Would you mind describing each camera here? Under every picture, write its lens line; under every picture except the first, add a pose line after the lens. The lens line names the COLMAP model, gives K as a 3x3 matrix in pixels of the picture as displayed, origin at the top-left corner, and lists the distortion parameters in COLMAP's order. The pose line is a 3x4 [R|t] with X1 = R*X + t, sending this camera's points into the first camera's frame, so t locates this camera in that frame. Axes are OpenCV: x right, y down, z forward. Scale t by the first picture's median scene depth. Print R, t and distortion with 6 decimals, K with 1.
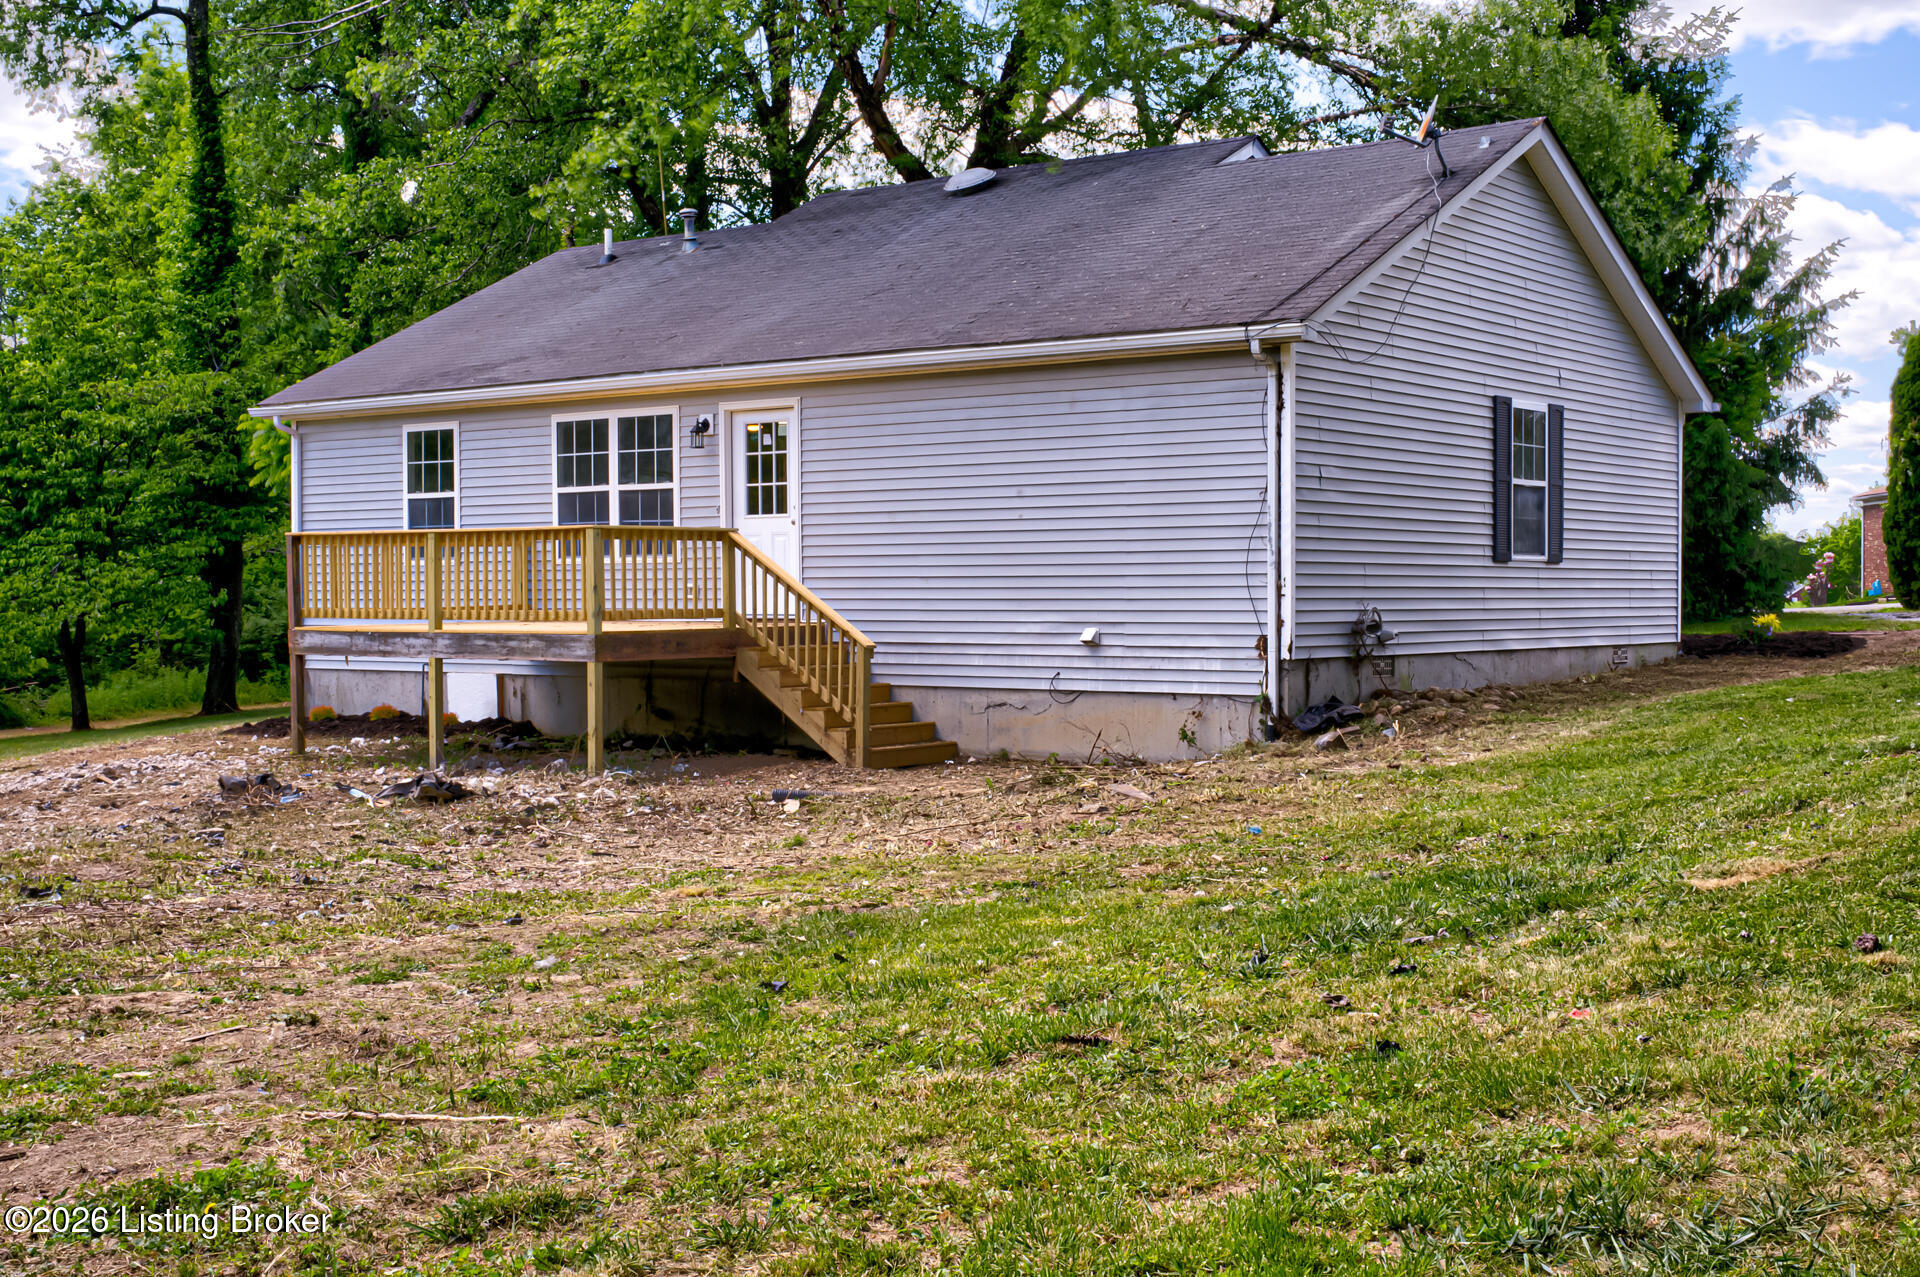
lens RADIAL K [[2355.5, 0, 959.2], [0, 2355.5, 639.3], [0, 0, 1]] dist [0.000836, 0.000000]
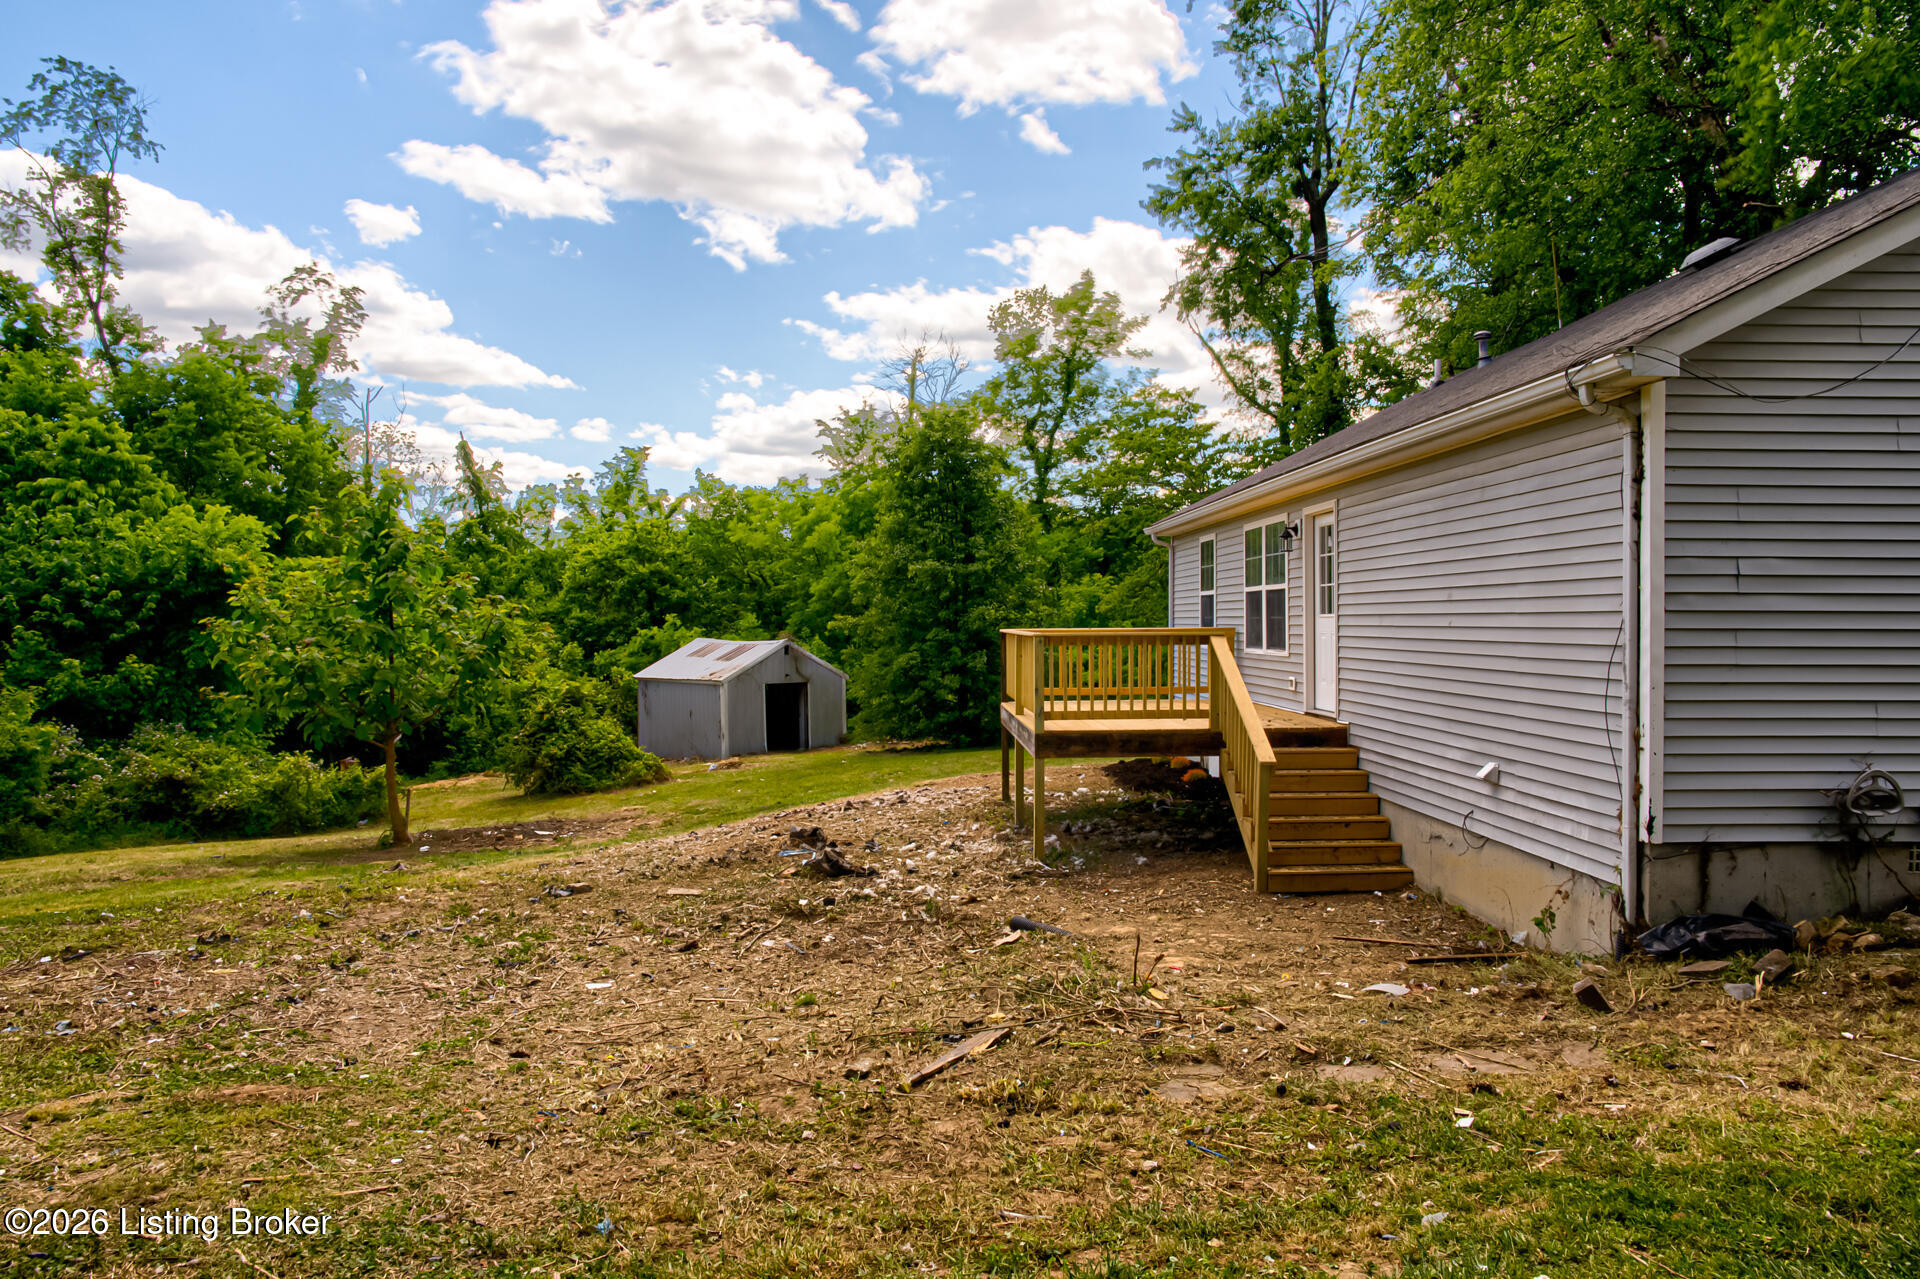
lens RADIAL K [[1321.0, 0, 959.5], [0, 1321.0, 633.6], [0, 0, 1]] dist [0.004558, 0.002819]
pose [[0.632973, 0.009474, -0.774116, 0.283709], [-0.015142, 0.999885, -0.000144, -0.044952], [0.774026, 0.011812, 0.633044, 0.543953]]
